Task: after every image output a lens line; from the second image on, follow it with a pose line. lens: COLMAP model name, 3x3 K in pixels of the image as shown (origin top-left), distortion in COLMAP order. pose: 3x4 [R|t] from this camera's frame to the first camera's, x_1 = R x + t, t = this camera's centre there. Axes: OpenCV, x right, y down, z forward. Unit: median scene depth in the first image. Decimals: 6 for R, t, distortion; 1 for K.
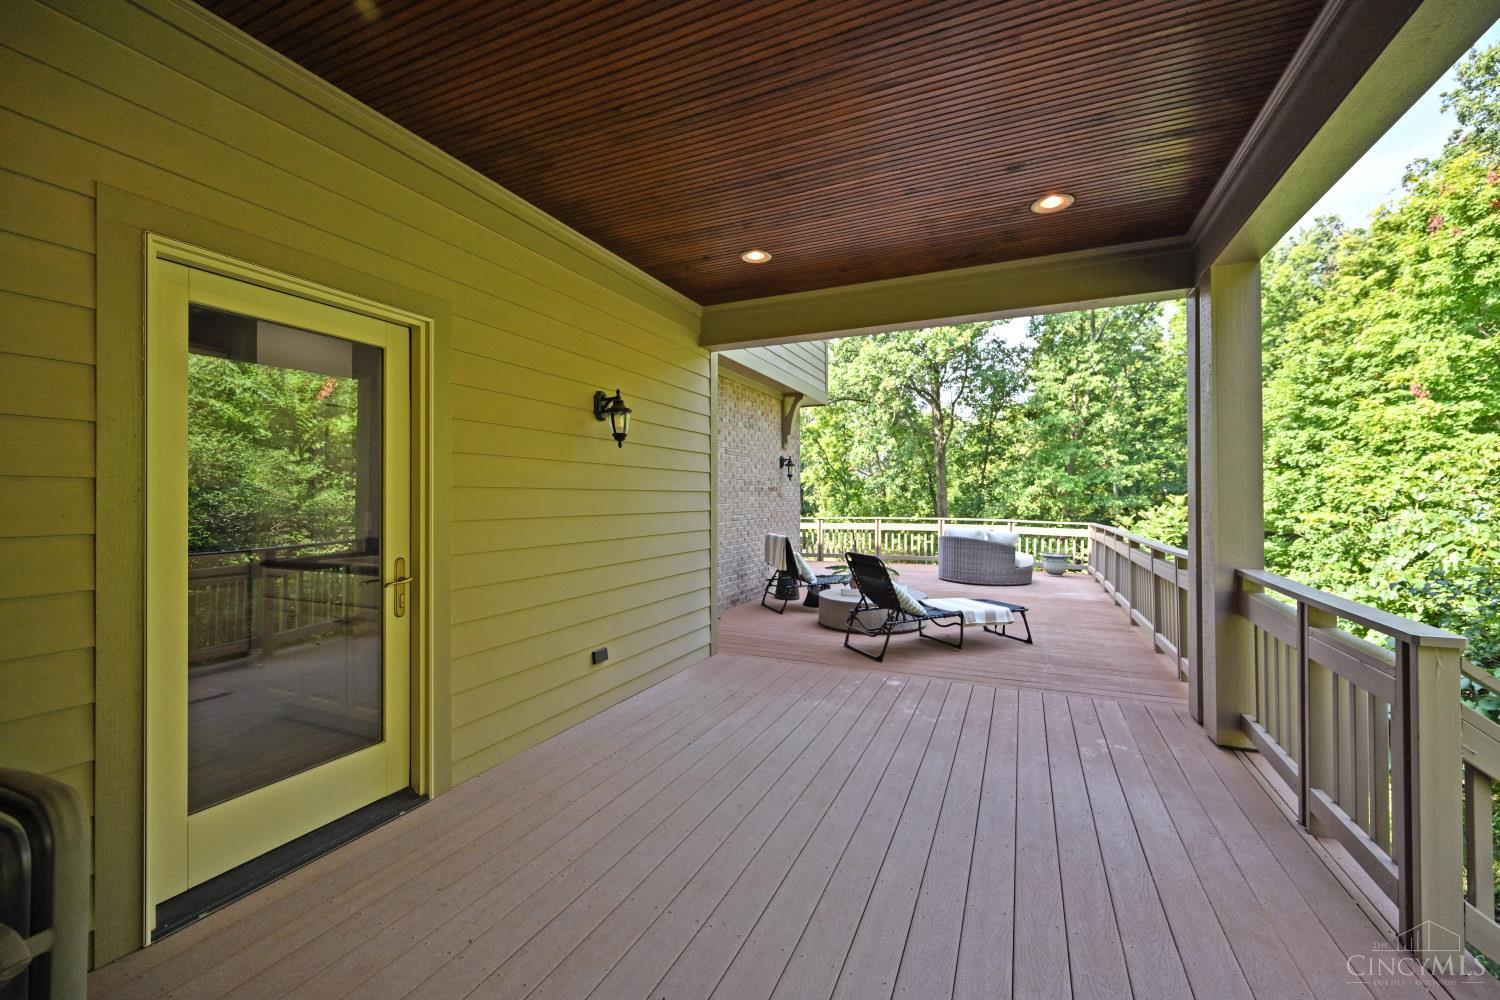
lens RADIAL K [[598.3, 0, 755.8], [0, 598.3, 490.4], [0, 0, 1]] dist [0.001082, -0.000542]
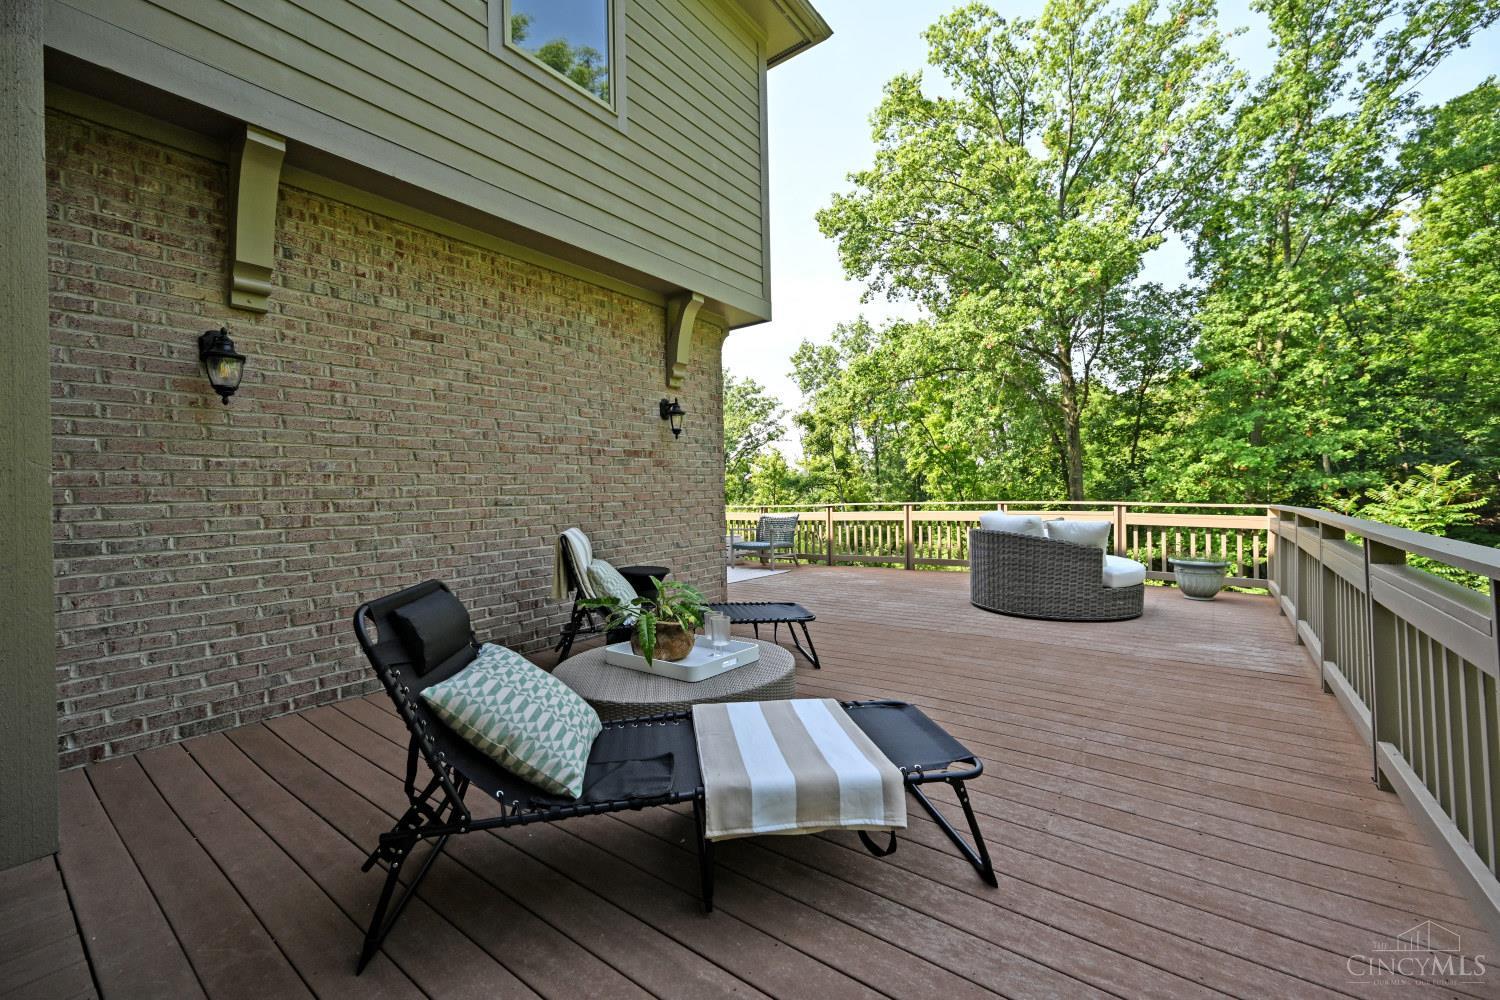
lens RADIAL K [[598.3, 0, 750.5], [0, 598.3, 491.2], [0, 0, 1]] dist [0.001082, -0.000542]
pose [[0.974366, -0.021378, -0.223952, 0.070586], [0.023980, 0.999673, 0.008906, 0.008566], [0.223688, -0.014048, 0.974560, 0.116242]]
